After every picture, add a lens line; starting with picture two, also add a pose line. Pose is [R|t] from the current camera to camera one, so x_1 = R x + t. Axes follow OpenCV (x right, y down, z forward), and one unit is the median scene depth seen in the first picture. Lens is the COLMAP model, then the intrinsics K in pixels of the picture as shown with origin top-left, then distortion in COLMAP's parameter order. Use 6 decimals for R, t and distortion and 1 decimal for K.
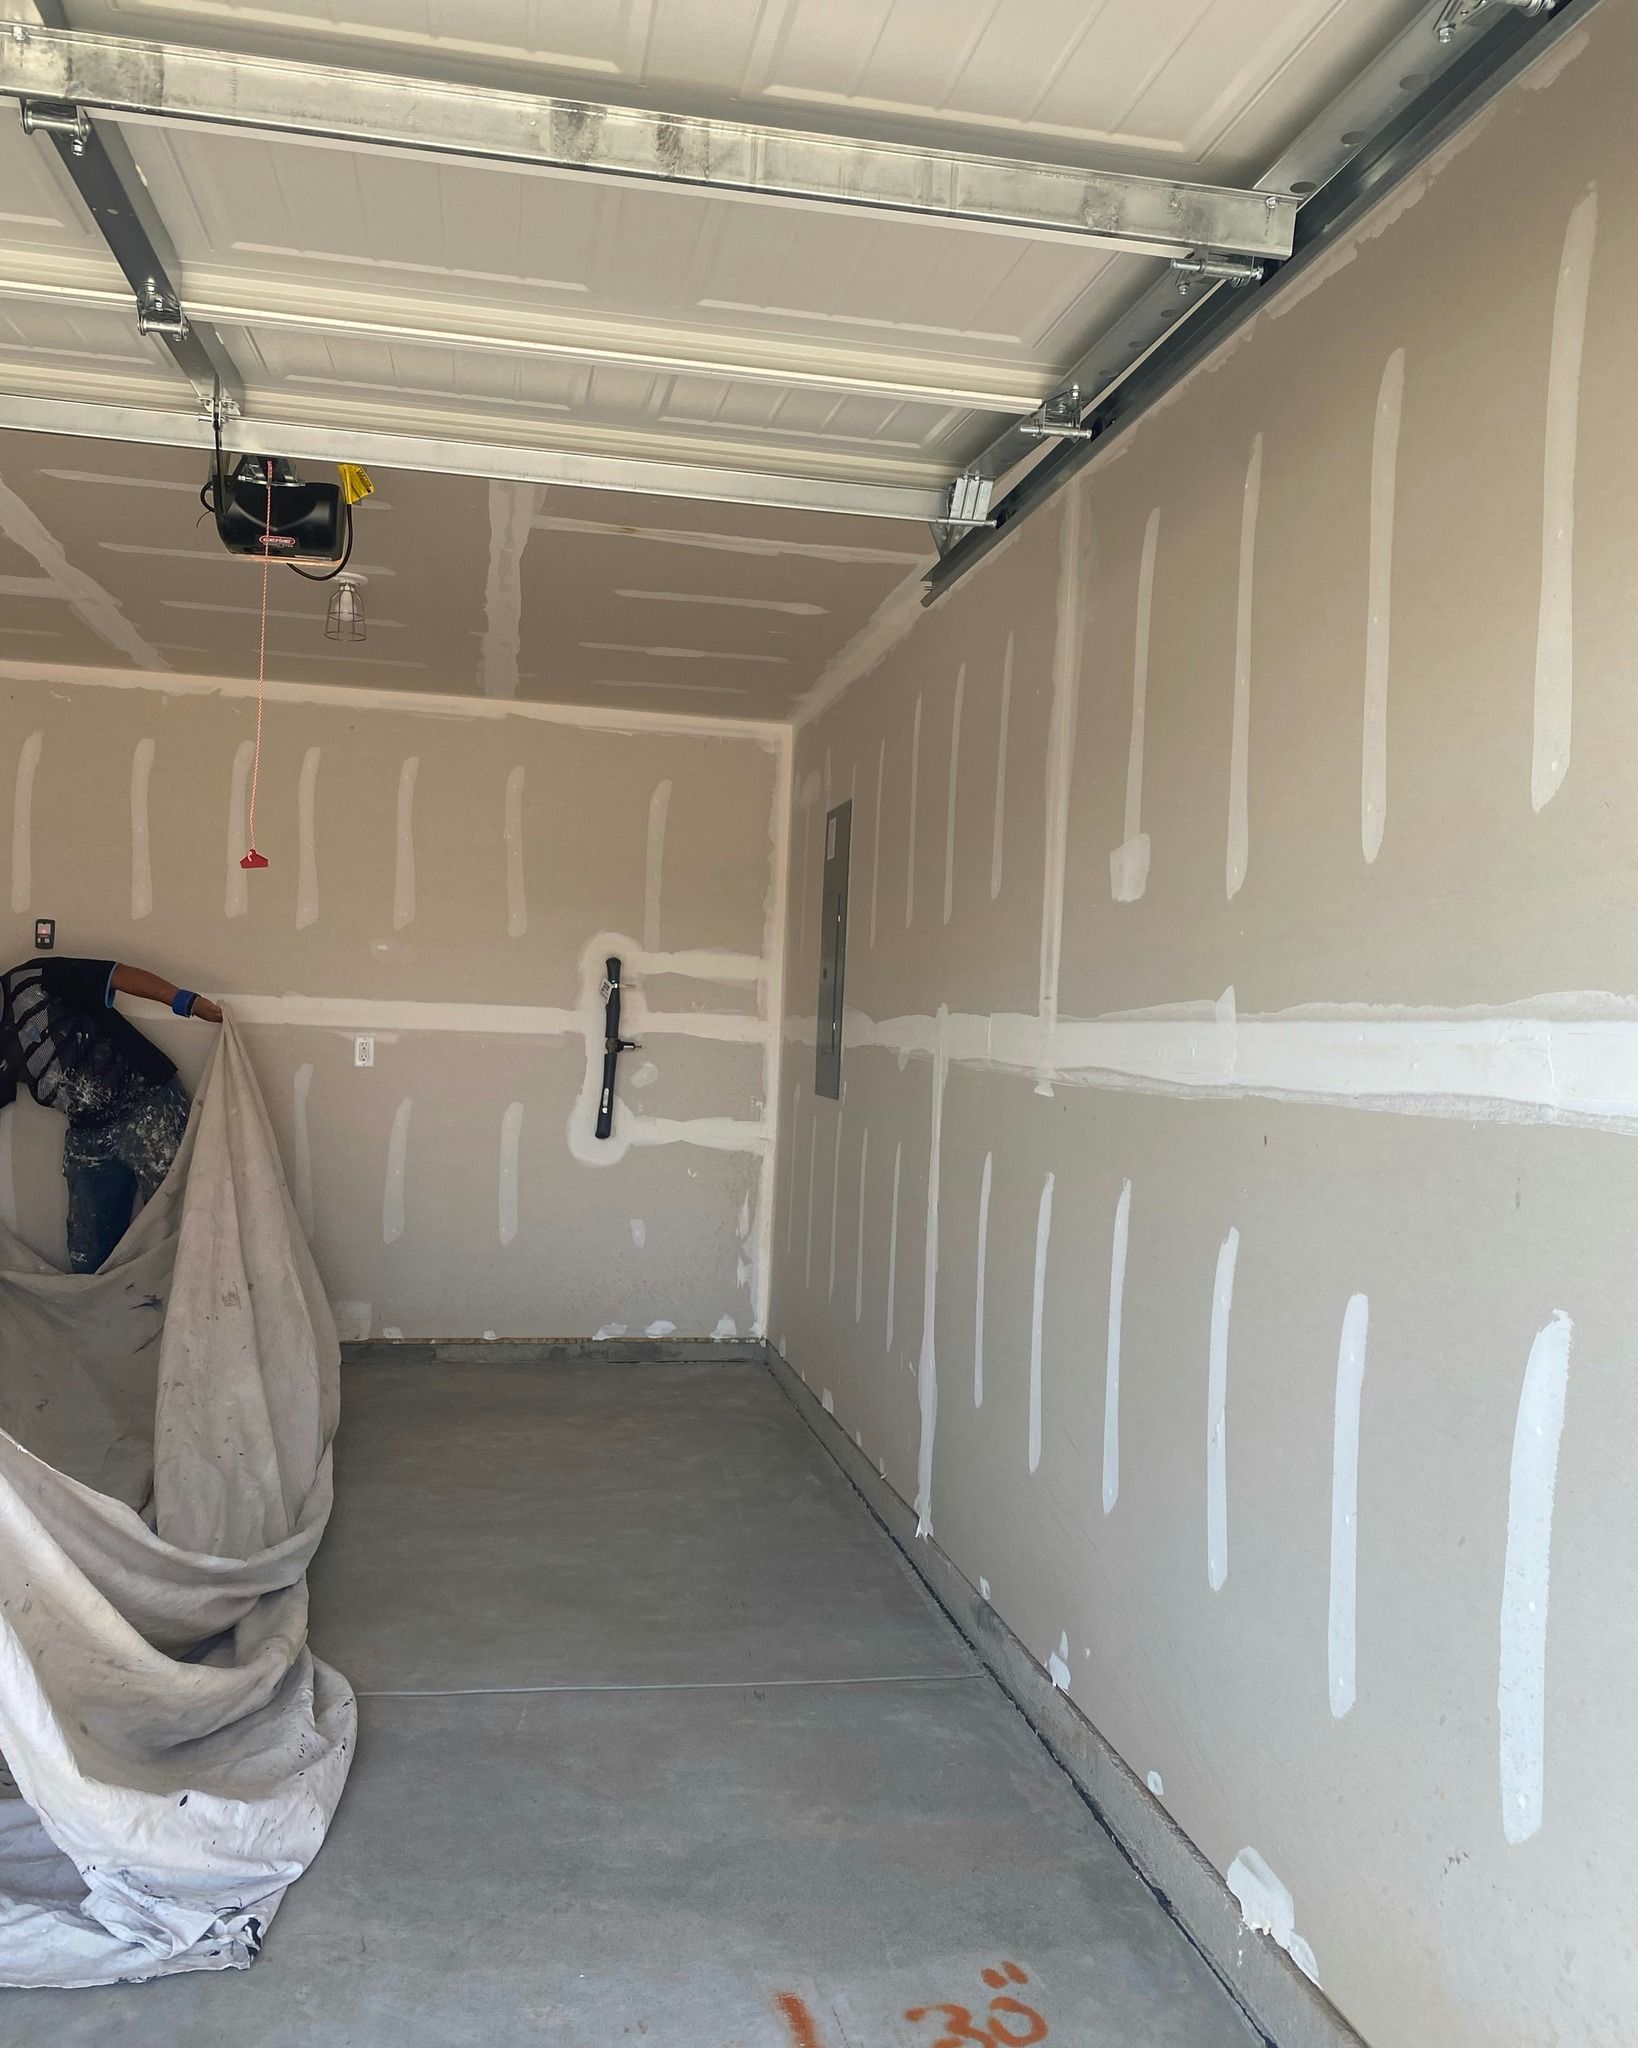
lens RADIAL K [[1672.2, 0, 822.9], [0, 1672.2, 1015.5], [0, 0, 1]] dist [0.007161, -0.017121]
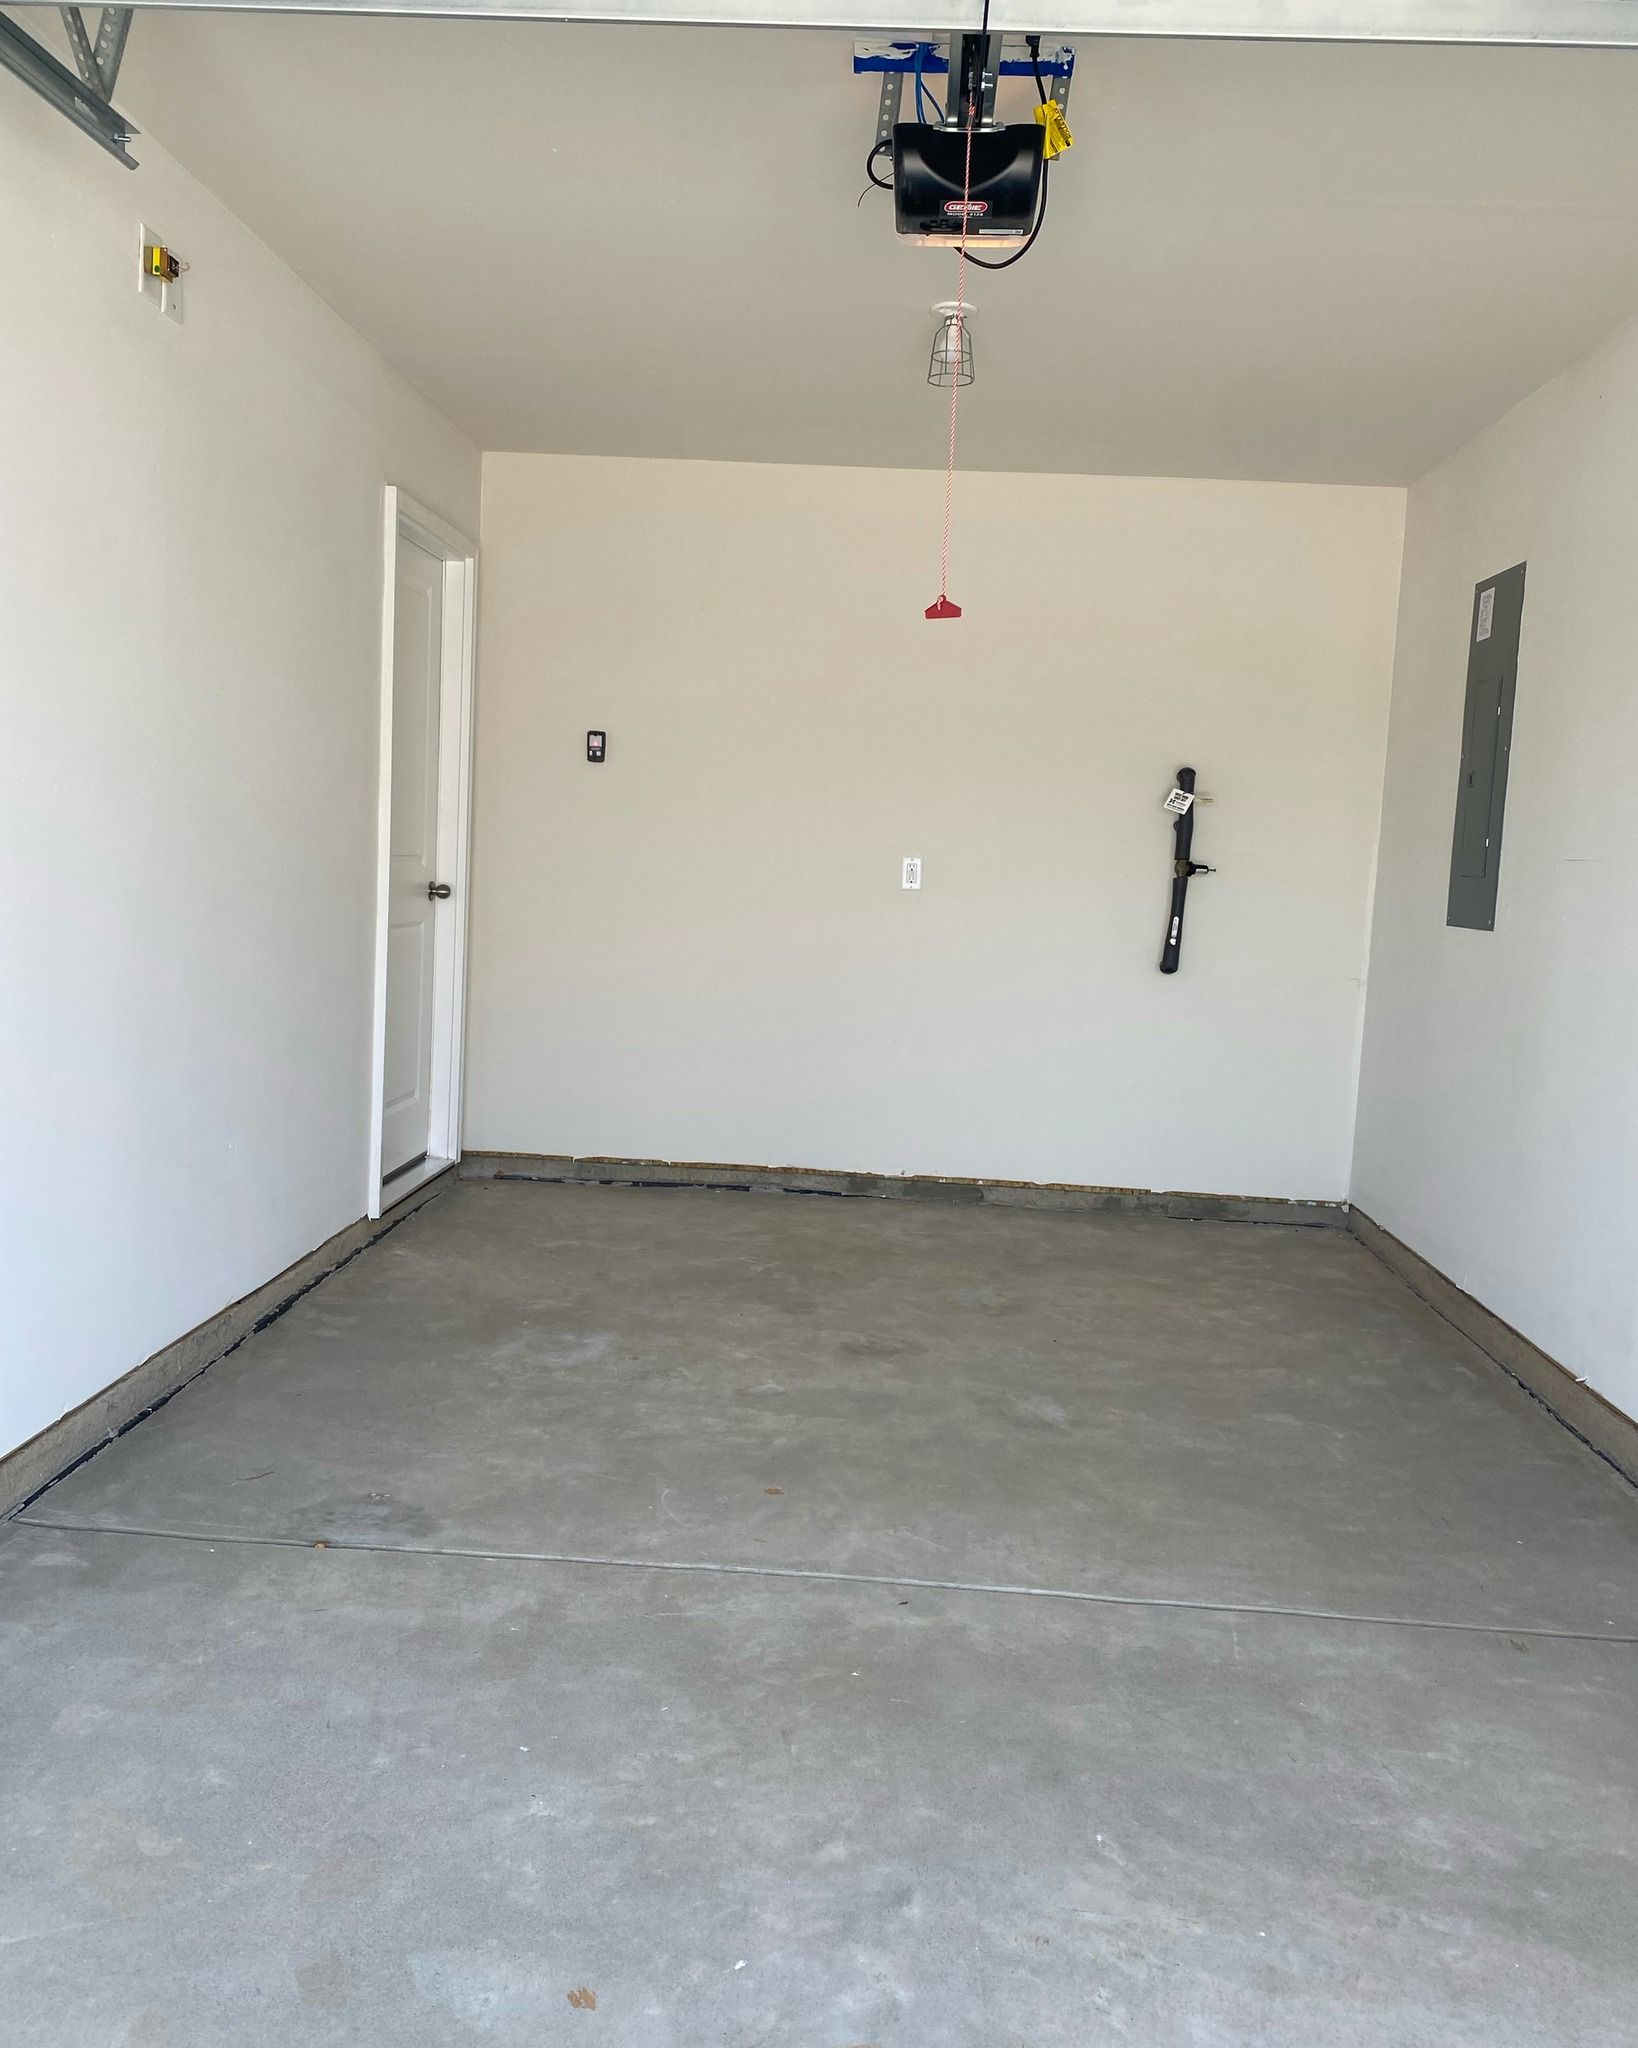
lens RADIAL K [[1672.2, 0, 814.9], [0, 1672.2, 1028.5], [0, 0, 1]] dist [0.007161, -0.017121]
pose [[0.967591, 0.031281, -0.250576, -0.125946], [-0.006219, 0.994949, 0.100193, 0.020553], [0.252444, -0.095387, 0.962898, 0.115266]]
